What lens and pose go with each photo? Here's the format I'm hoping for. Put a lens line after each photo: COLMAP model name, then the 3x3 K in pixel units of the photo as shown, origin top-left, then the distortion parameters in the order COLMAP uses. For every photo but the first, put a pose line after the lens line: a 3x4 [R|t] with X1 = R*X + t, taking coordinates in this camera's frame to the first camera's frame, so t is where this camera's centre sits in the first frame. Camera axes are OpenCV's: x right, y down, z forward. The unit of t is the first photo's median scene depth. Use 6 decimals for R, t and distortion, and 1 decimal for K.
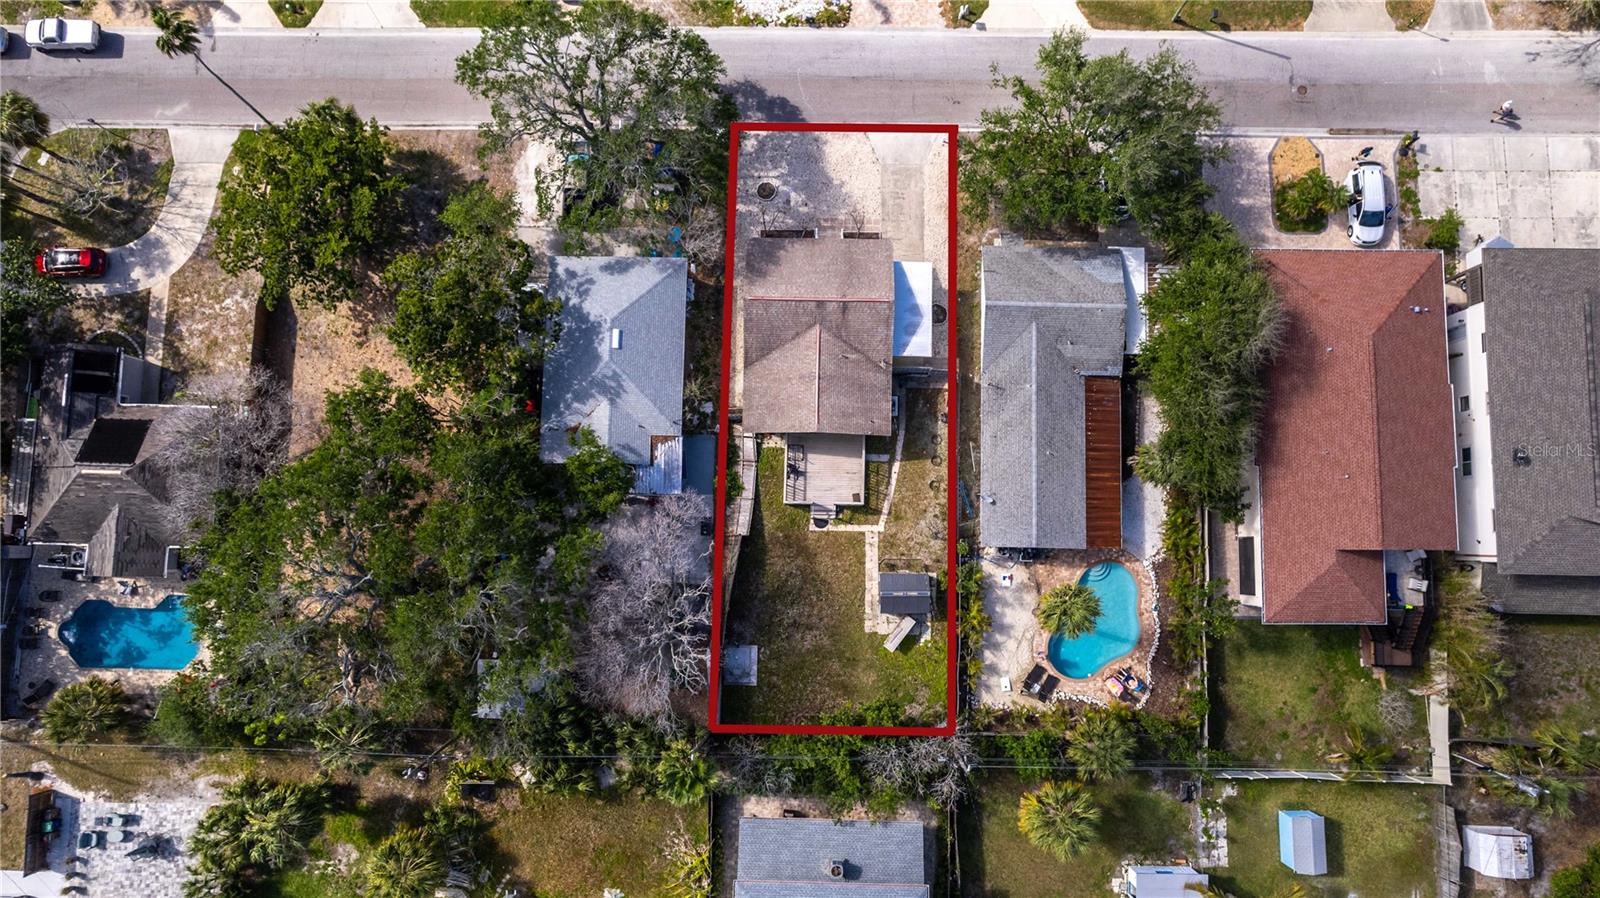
lens RADIAL K [[1031.9, 0, 801.9], [0, 1031.9, 447.6], [0, 0, 1]] dist [-0.063318, 0.062733]
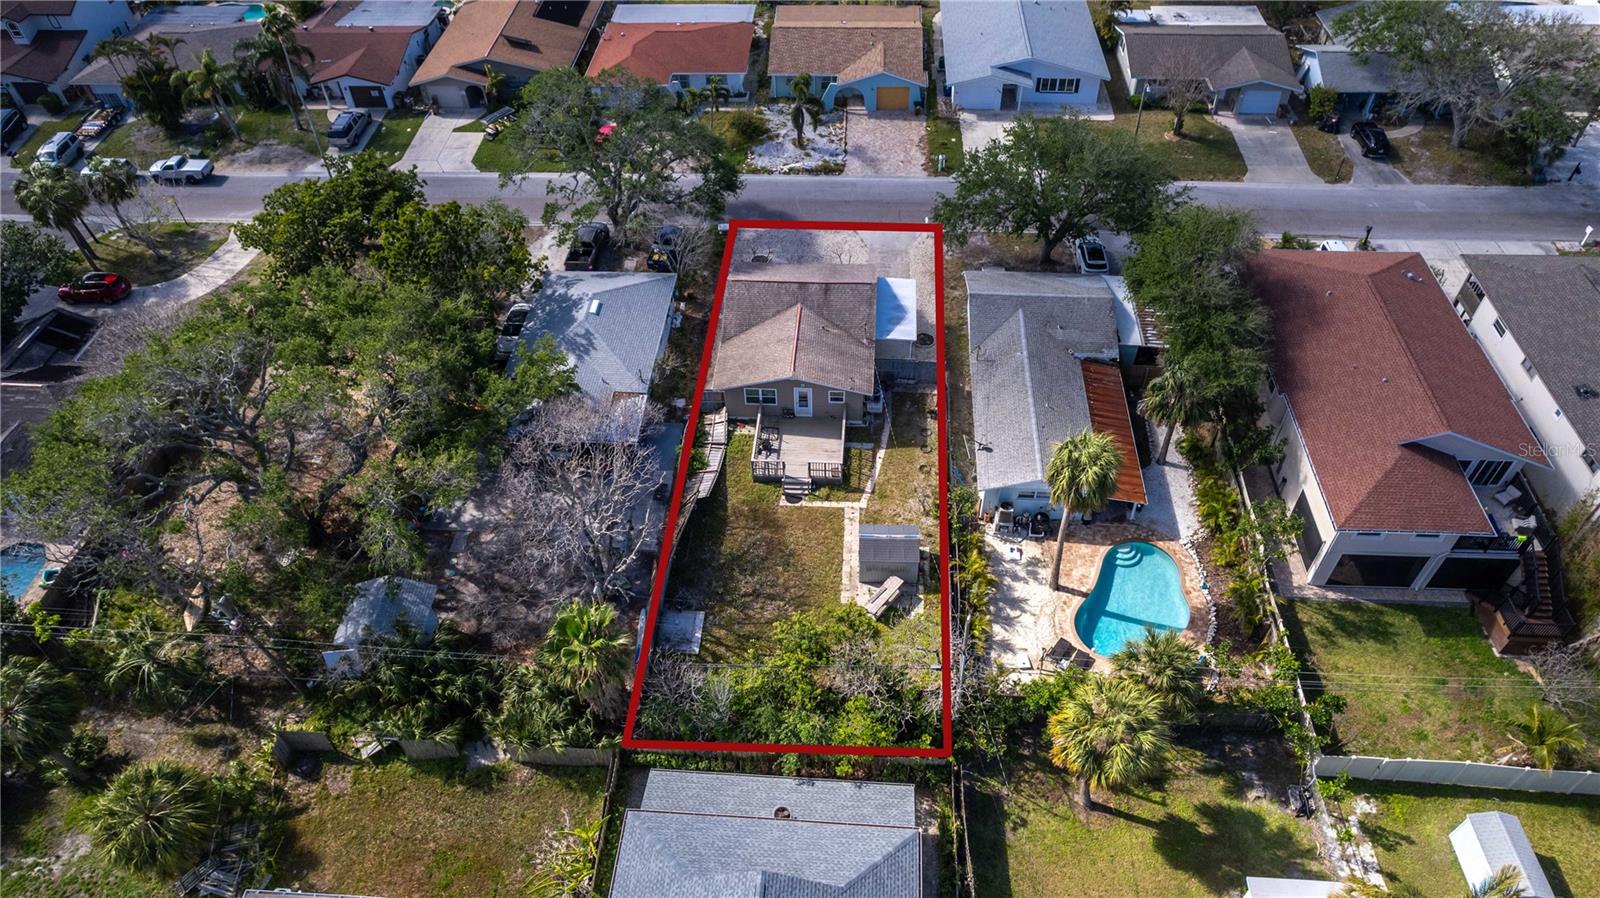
lens RADIAL K [[1031.9, 0, 799.2], [0, 1031.9, 449.9], [0, 0, 1]] dist [-0.063318, 0.062733]
pose [[0.998551, 0.028628, -0.045557, 0.062066], [-0.050626, 0.786659, -0.615309, 0.578285], [0.018223, 0.616724, 0.786969, 0.298831]]
